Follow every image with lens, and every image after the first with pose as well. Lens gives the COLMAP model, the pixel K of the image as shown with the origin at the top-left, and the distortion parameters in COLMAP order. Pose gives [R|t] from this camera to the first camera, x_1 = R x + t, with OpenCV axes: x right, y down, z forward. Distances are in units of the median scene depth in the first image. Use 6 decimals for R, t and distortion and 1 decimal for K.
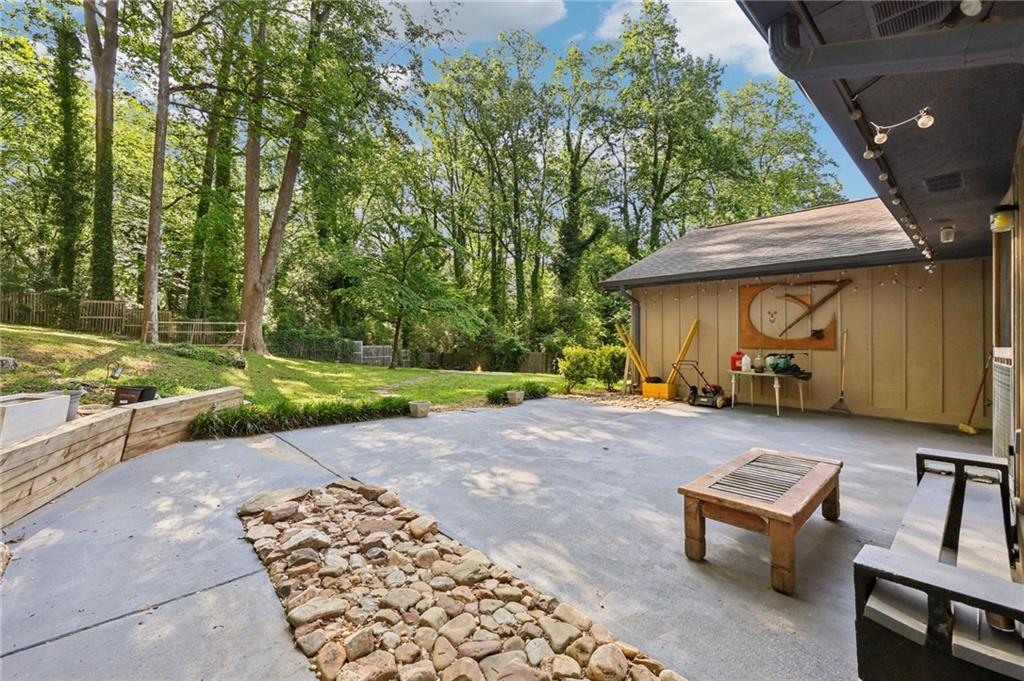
lens RADIAL K [[422.0, 0, 512.0], [0, 422.0, 340.5], [0, 0, 1]] dist [-0.000312, -0.000035]
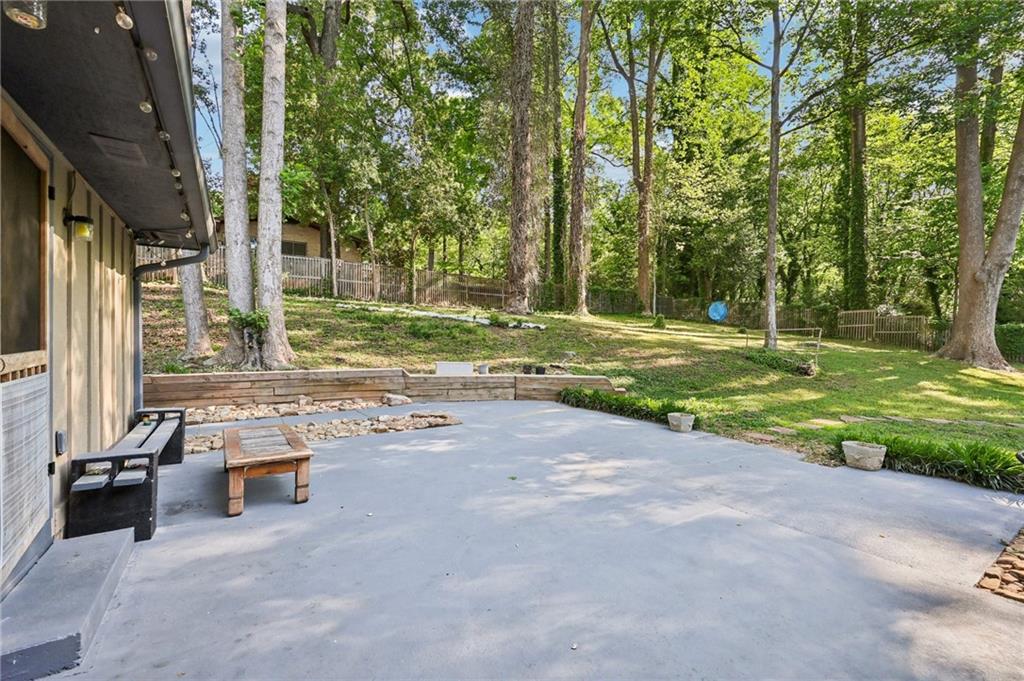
lens RADIAL K [[422.0, 0, 512.0], [0, 422.0, 340.5], [0, 0, 1]] dist [-0.000312, -0.000035]
pose [[-0.135295, -0.005567, -0.990790, 0.156995], [-0.010357, 0.999938, -0.004204, -0.000622], [0.990751, 0.009693, -0.135344, 0.169631]]
